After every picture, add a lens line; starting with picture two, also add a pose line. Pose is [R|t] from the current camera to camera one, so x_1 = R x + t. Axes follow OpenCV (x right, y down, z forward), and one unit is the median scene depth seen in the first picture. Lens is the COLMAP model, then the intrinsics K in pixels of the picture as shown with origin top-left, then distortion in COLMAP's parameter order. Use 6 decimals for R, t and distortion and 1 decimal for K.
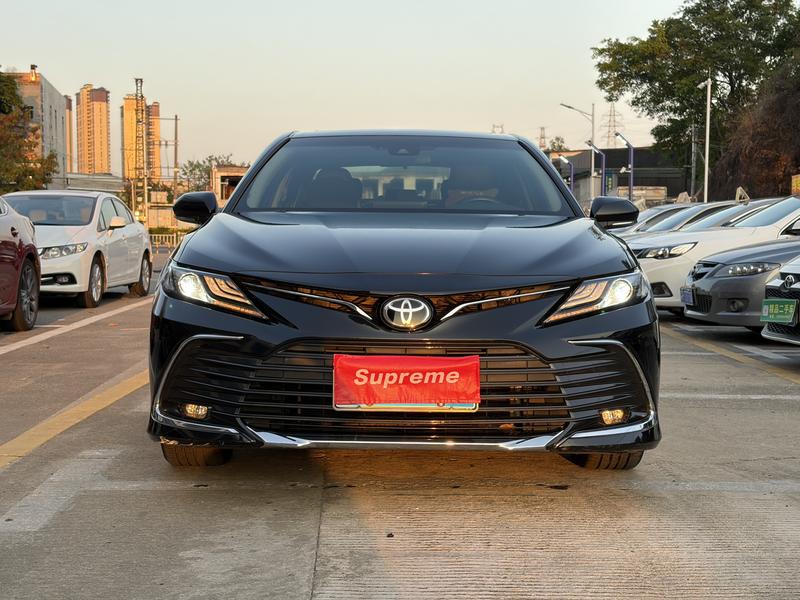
lens RADIAL K [[1188.4, 0, 400.0], [0, 1188.4, 297.3], [0, 0, 1]] dist [-0.011952, 0.000000]
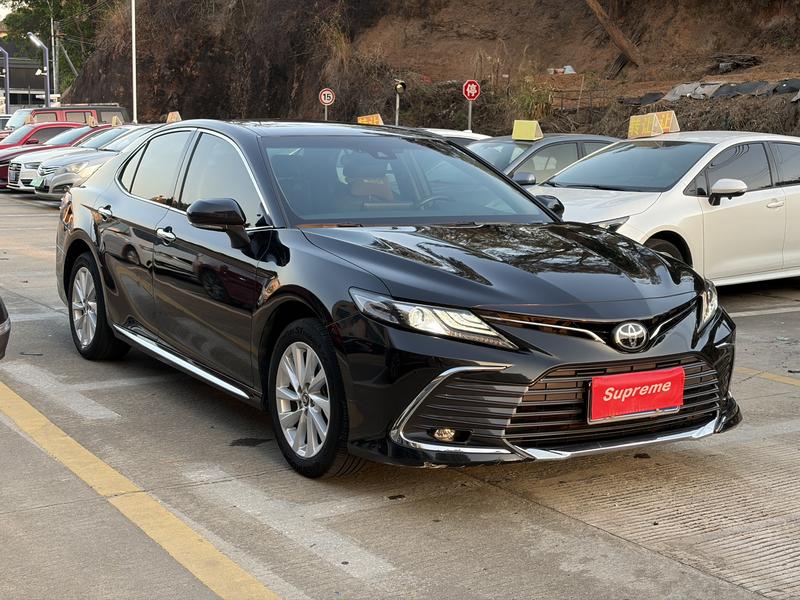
lens RADIAL K [[1188.4, 0, 398.7], [0, 1188.4, 301.7], [0, 0, 1]] dist [-0.011952, 0.000000]
pose [[0.847655, -0.060974, 0.527032, -0.818393], [0.009655, 0.994982, 0.099584, -0.142444], [-0.530460, -0.079325, 0.843990, 0.119623]]
